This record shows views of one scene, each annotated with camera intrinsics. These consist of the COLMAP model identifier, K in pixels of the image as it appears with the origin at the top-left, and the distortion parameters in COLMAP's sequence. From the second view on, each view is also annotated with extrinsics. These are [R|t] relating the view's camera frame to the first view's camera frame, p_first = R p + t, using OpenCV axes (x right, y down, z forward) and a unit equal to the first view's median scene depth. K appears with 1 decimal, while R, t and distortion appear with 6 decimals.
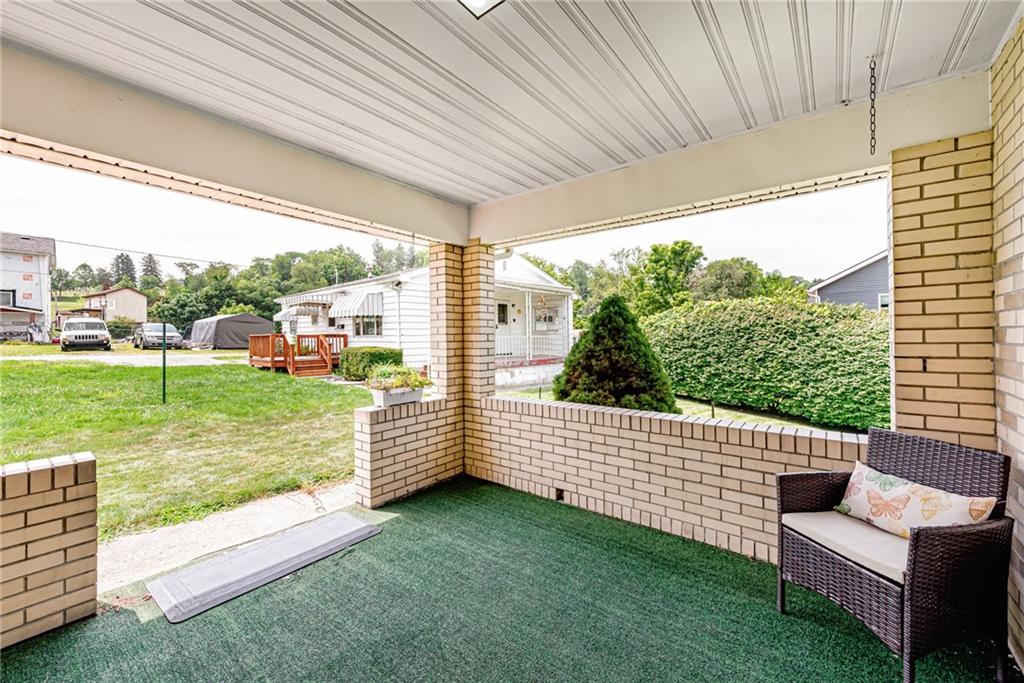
lens RADIAL K [[404.5, 0, 516.4], [0, 404.5, 338.3], [0, 0, 1]] dist [0.000396, -0.000140]
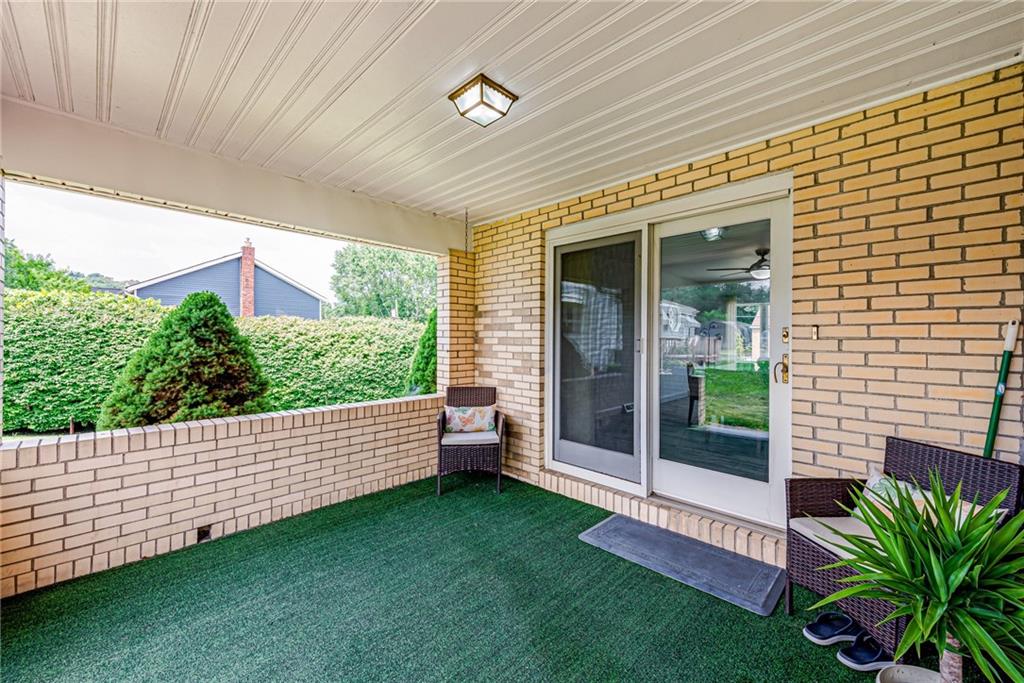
lens RADIAL K [[404.5, 0, 516.4], [0, 404.5, 338.3], [0, 0, 1]] dist [0.000396, -0.000140]
pose [[0.100521, 0.009884, 0.994886, -0.597286], [-0.000336, 0.999951, -0.009901, 0.000999], [-0.994935, 0.000661, 0.100519, 0.266112]]
